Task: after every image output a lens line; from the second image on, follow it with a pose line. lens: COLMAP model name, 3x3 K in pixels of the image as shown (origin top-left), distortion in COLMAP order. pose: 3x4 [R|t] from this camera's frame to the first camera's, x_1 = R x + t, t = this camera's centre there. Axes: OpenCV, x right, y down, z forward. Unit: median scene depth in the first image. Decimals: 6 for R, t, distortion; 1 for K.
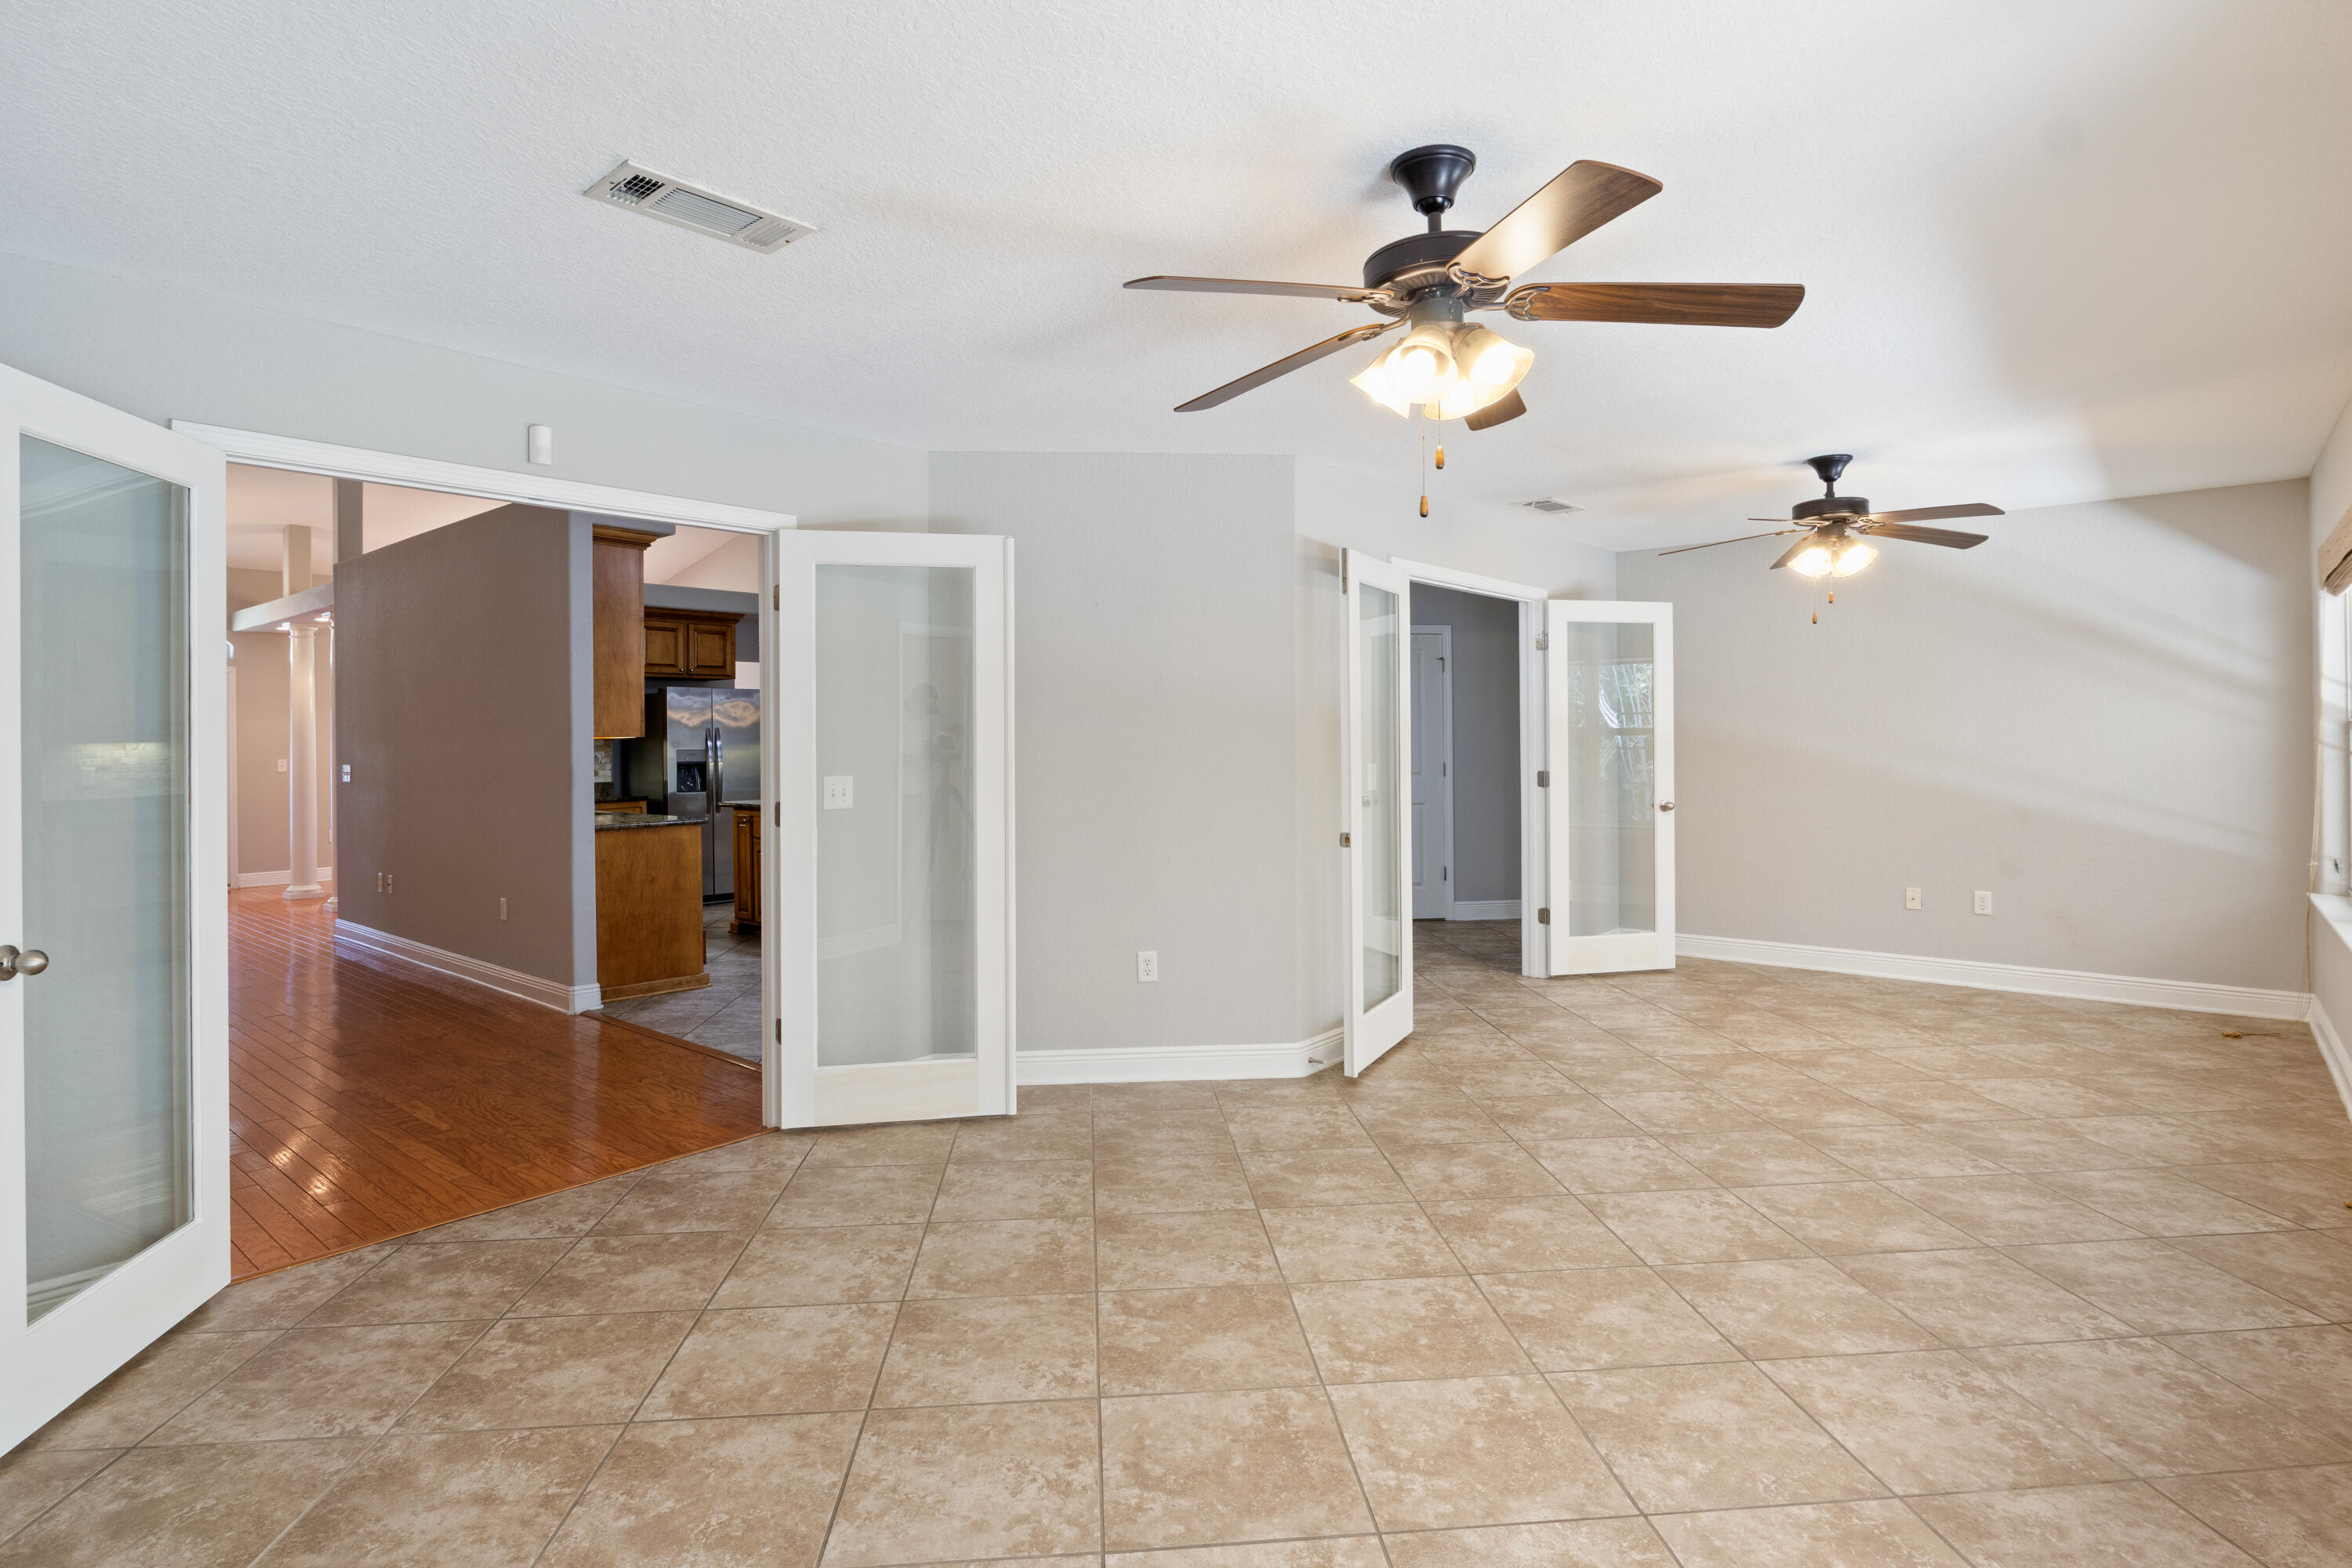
lens RADIAL K [[1181.7, 0, 1190.2], [0, 1181.7, 784.9], [0, 0, 1]] dist [-0.002452, -0.003498]
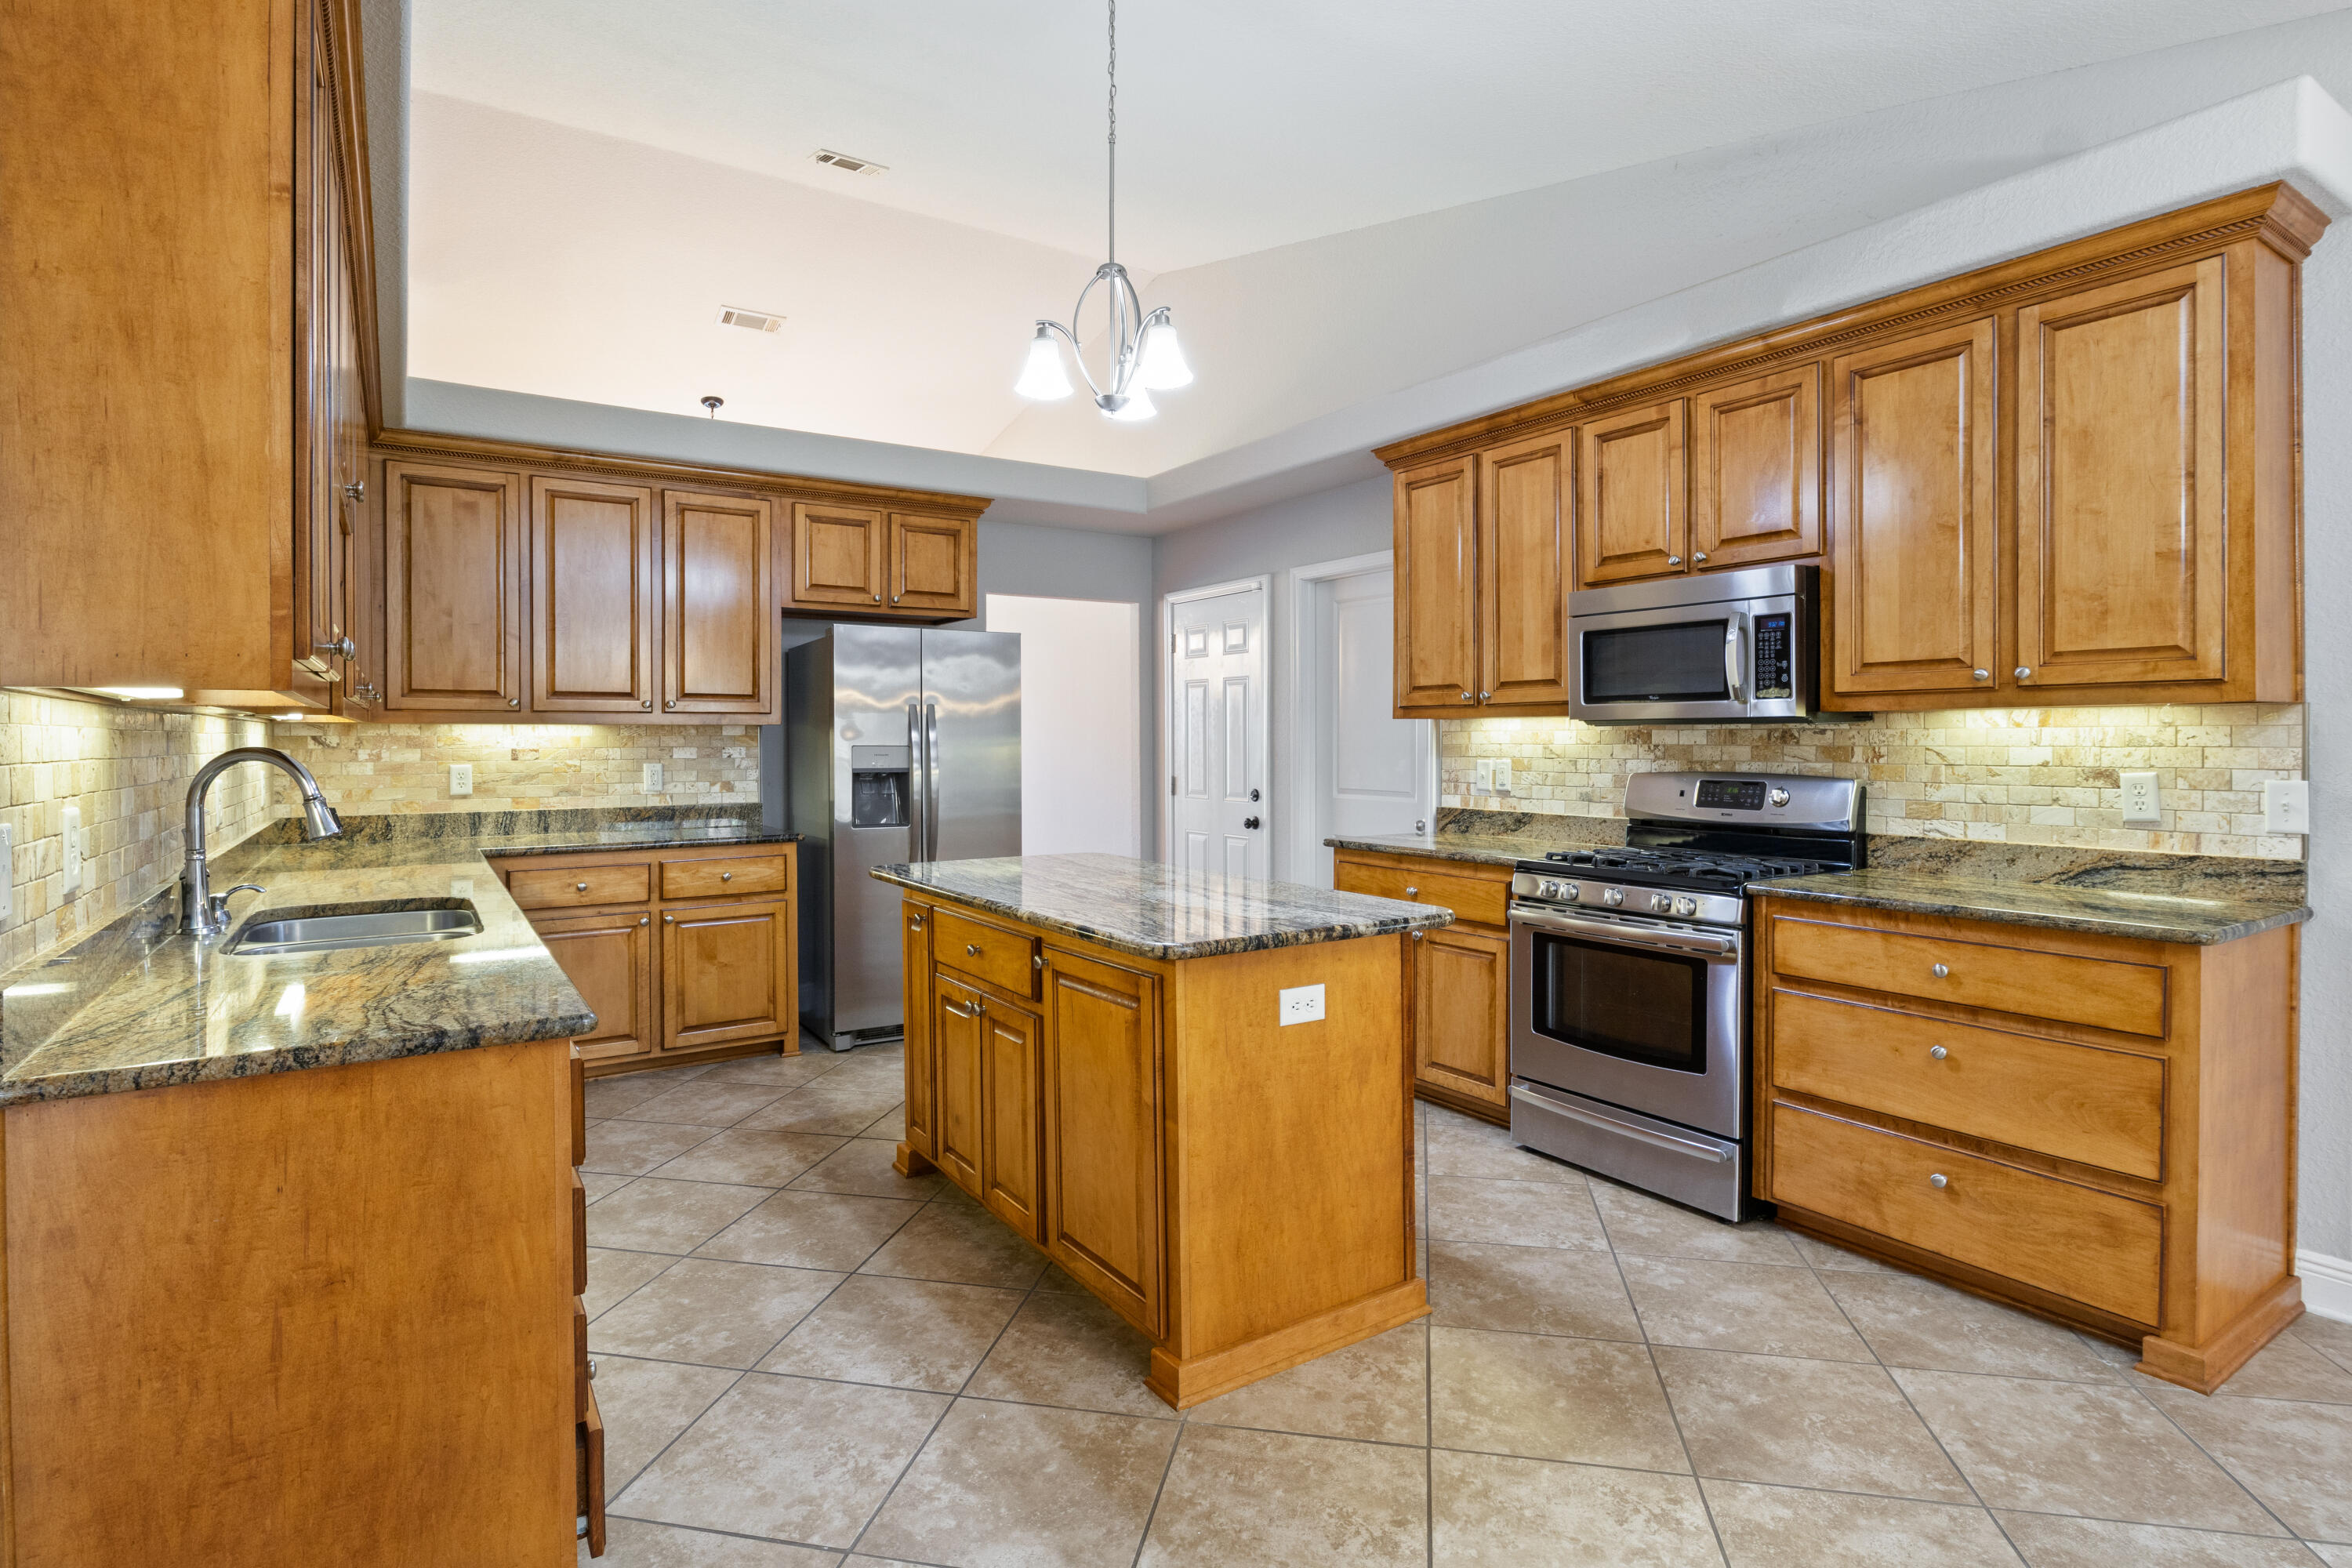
lens RADIAL K [[1181.7, 0, 1177.3], [0, 1181.7, 746.7], [0, 0, 1]] dist [-0.002452, -0.003498]
pose [[0.957224, 0.008057, -0.289237, -0.295122], [-0.017296, 0.999418, -0.029401, -0.033715], [0.288832, 0.033146, 0.956806, 1.090693]]
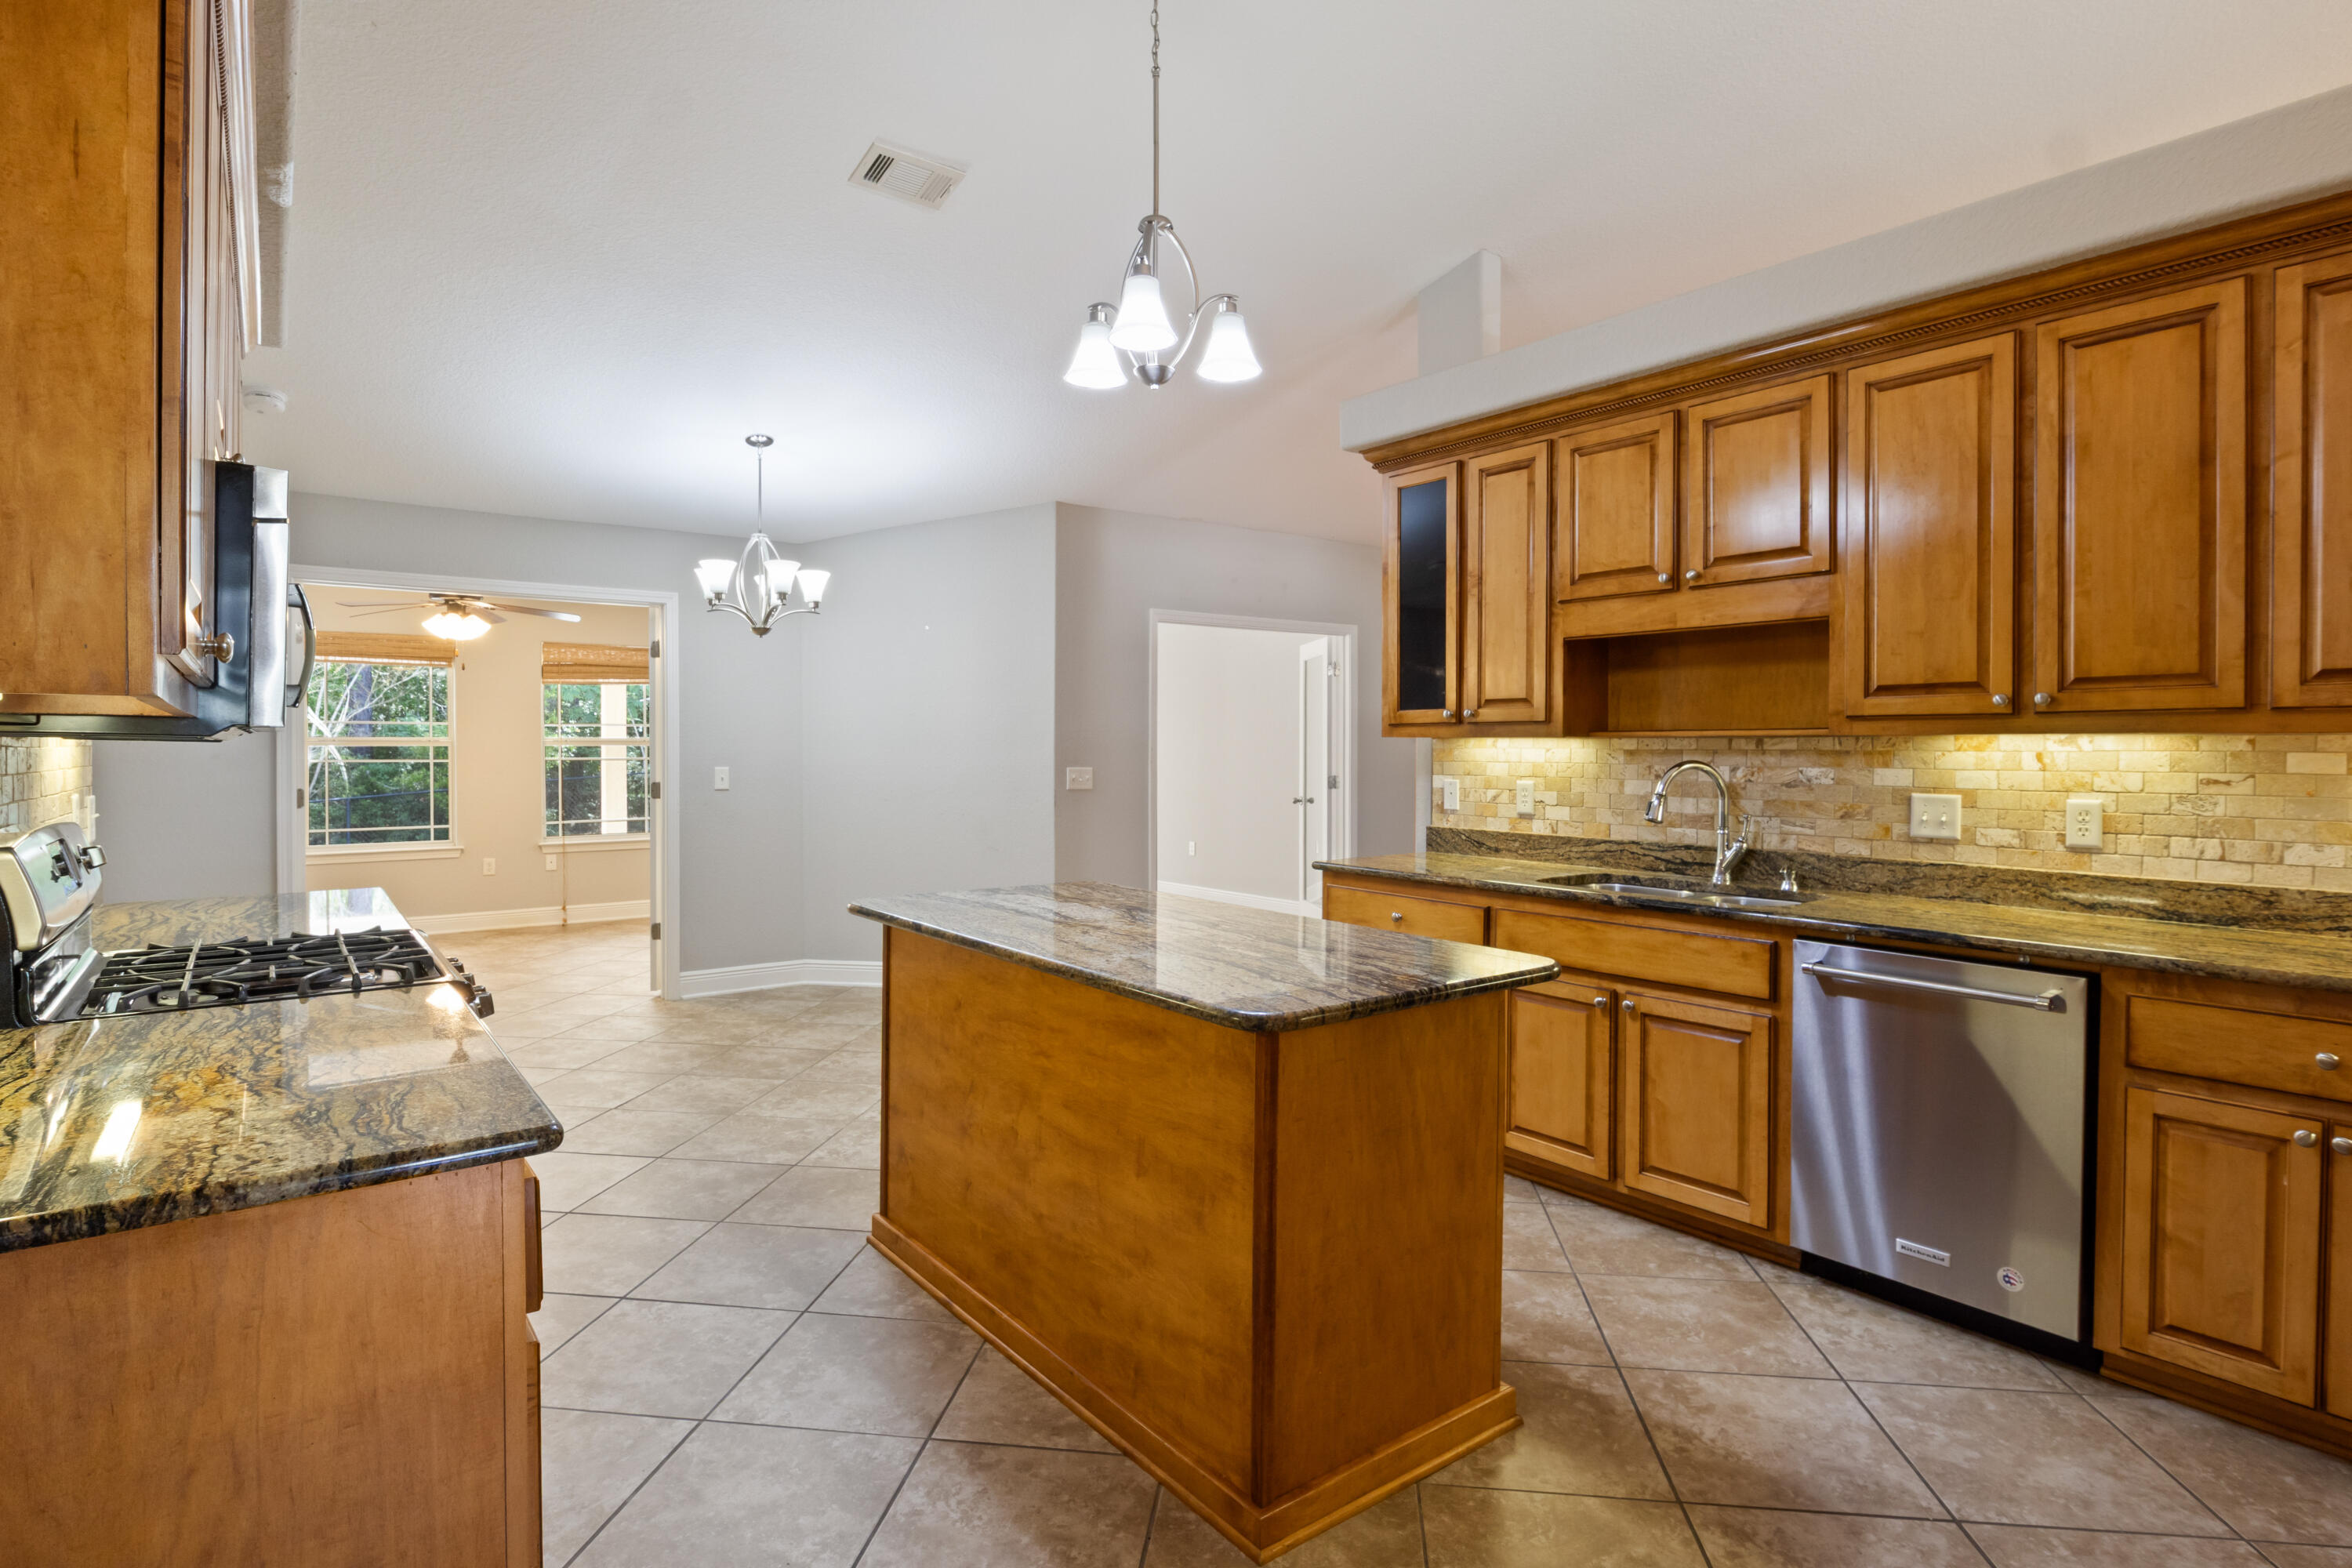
lens RADIAL K [[1181.7, 0, 1179.0], [0, 1181.7, 748.9], [0, 0, 1]] dist [-0.002452, -0.003498]
pose [[-0.976425, 0.006507, 0.215760, -0.661529], [0.015633, 0.999053, 0.040616, -0.085793], [-0.215292, 0.043031, -0.975601, 2.288283]]
